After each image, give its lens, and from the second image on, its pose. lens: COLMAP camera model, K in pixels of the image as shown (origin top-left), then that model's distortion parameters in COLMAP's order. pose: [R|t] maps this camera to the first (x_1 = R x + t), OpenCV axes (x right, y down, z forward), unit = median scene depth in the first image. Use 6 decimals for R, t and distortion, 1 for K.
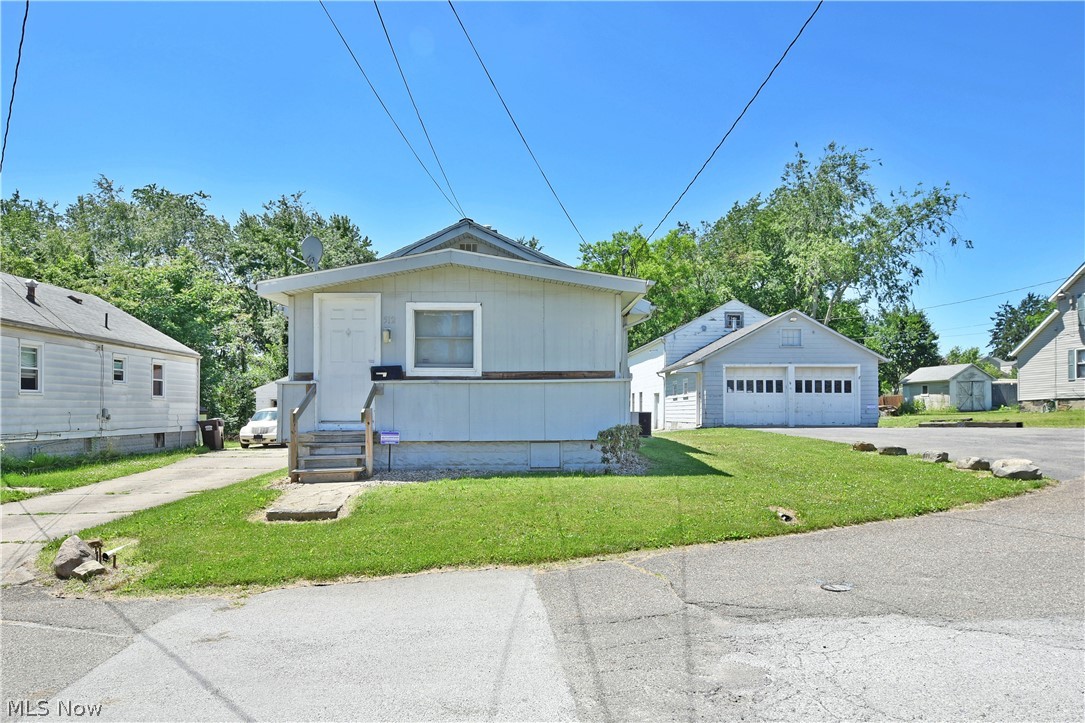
lens RADIAL K [[708.9, 0, 524.1], [0, 708.9, 398.8], [0, 0, 1]] dist [-0.018462, -0.002812]
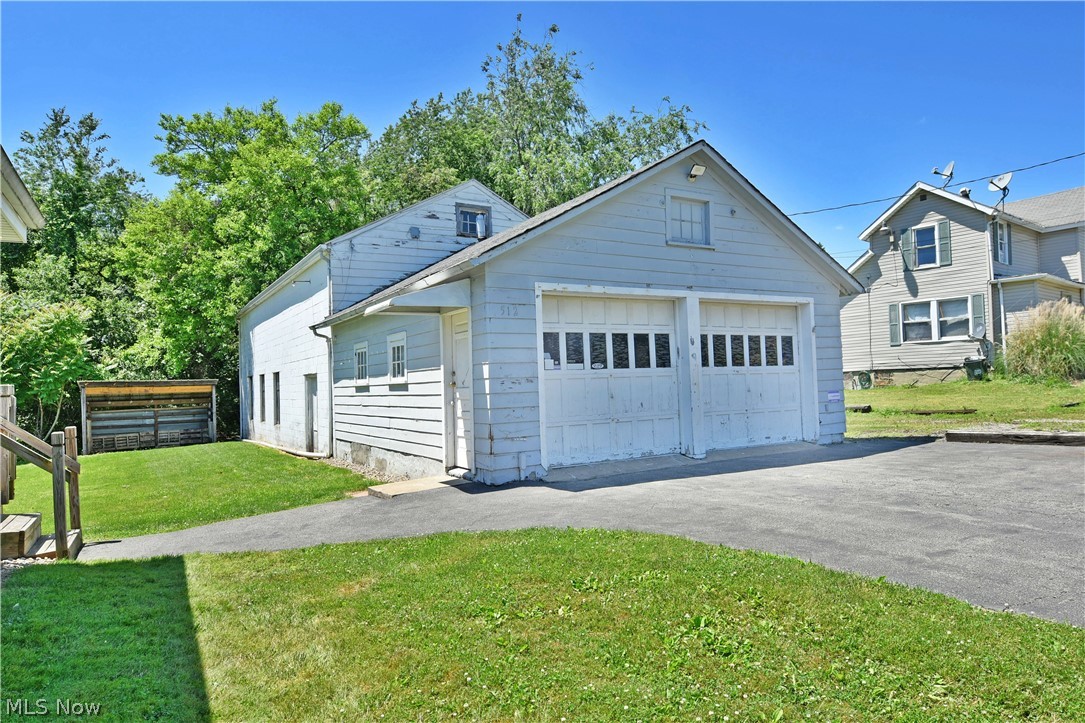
lens RADIAL K [[664.0, 0, 545.4], [0, 664.0, 362.0], [0, 0, 1]] dist [-0.011654, -0.006543]
pose [[0.857223, -0.011933, 0.514807, 0.127675], [0.023013, 0.999620, -0.015150, -0.007700], [-0.514431, 0.024834, 0.857172, 0.732002]]
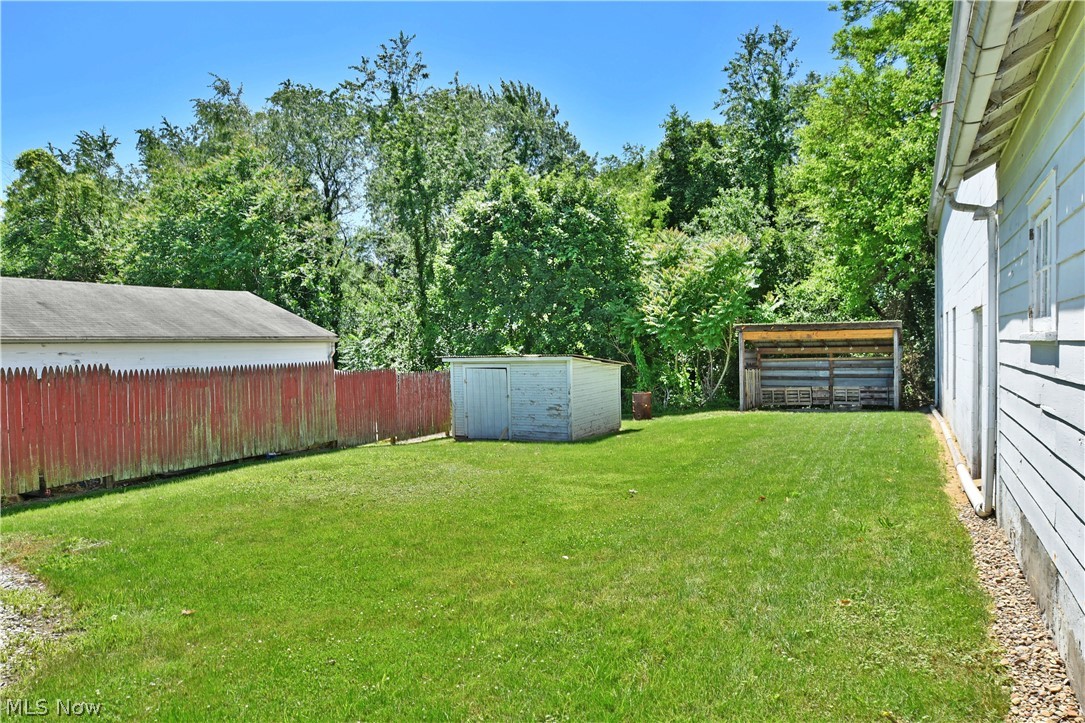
lens RADIAL K [[664.0, 0, 536.5], [0, 664.0, 362.6], [0, 0, 1]] dist [-0.011654, -0.006543]
pose [[0.865145, -0.008751, -0.501445, 0.223350], [0.033794, 0.998593, 0.040877, -0.005113], [0.500381, -0.052310, 0.864223, 1.010158]]
